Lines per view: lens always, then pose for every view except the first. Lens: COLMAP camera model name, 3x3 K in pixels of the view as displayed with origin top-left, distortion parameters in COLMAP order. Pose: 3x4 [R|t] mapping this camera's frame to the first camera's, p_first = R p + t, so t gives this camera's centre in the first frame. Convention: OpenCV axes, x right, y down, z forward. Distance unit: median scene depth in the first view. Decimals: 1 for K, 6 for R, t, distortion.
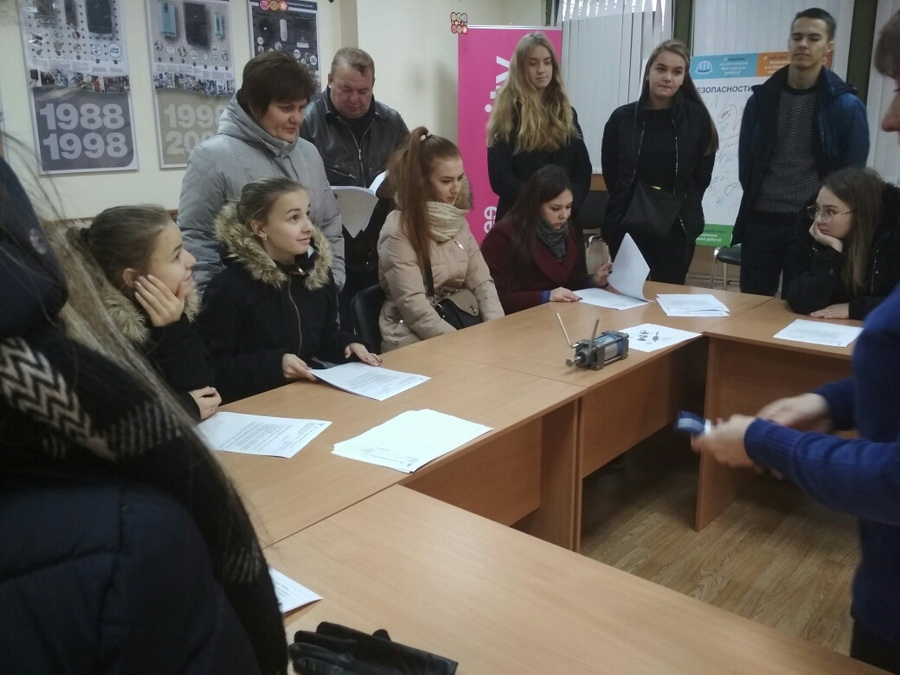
lens RADIAL K [[785.9, 0, 451.1], [0, 785.9, 335.5], [0, 0, 1]] dist [0.014019, -0.012852]
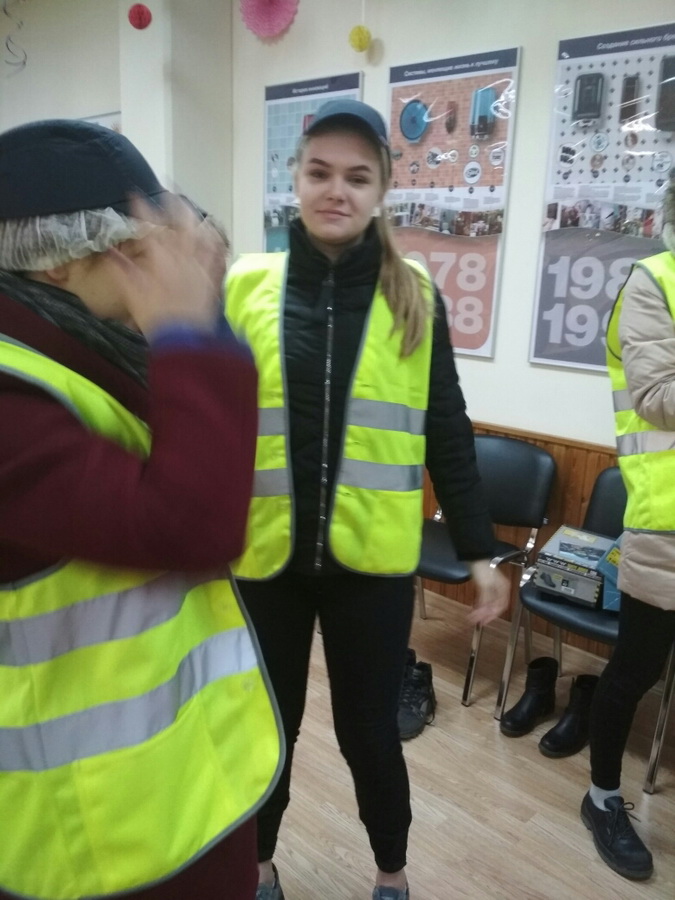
lens RADIAL K [[785.9, 0, 337.9], [0, 785.9, 454.2], [0, 0, 1]] dist [0.014019, -0.012852]
pose [[-0.002047, 0.243018, -0.970020, 0.137047], [-0.320699, 0.918626, 0.230819, -0.236002], [0.947179, 0.311557, 0.076055, 0.829977]]
